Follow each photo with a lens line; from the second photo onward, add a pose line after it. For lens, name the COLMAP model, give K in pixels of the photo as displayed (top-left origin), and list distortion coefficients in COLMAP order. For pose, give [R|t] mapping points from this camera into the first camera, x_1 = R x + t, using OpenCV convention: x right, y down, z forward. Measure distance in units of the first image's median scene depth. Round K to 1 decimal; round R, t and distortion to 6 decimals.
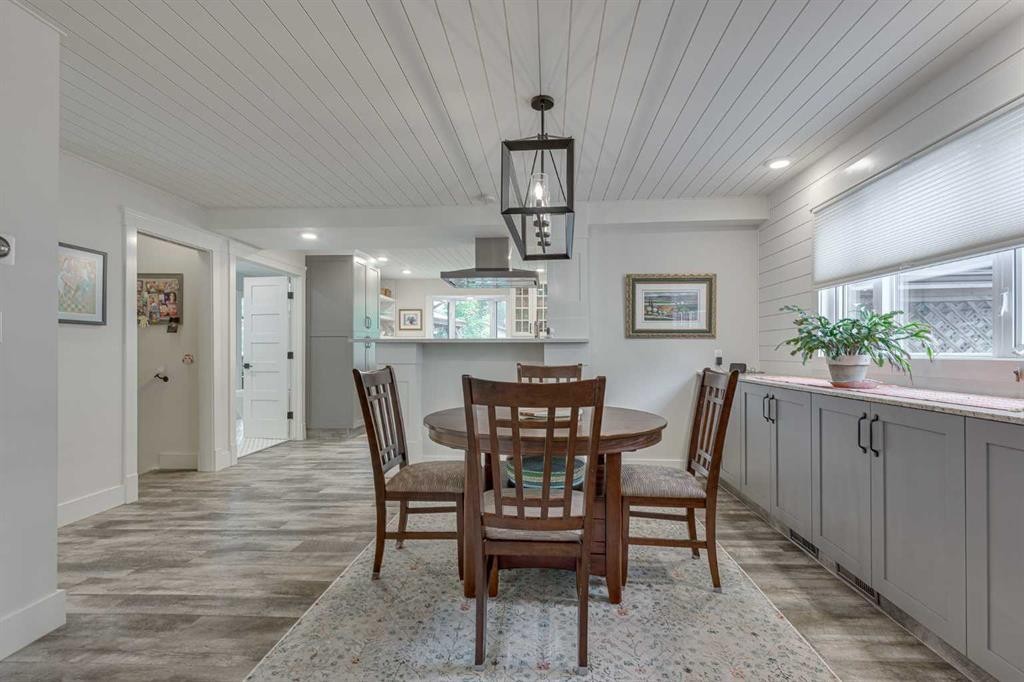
lens RADIAL K [[470.8, 0, 514.1], [0, 470.8, 346.0], [0, 0, 1]] dist [0.003981, 0.000578]
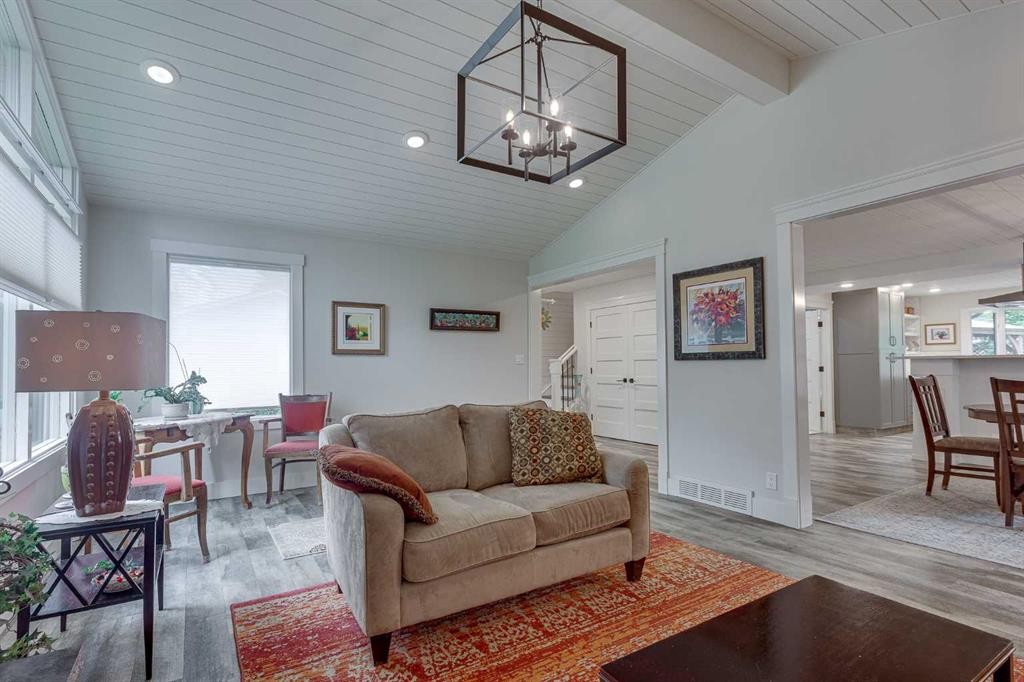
lens RADIAL K [[470.8, 0, 495.8], [0, 470.8, 359.2], [0, 0, 1]] dist [0.003981, 0.000578]
pose [[0.572852, -0.017801, -0.819465, 0.150857], [0.014984, 0.999825, -0.011244, -0.011131], [0.819522, -0.005838, 0.573019, -0.846264]]
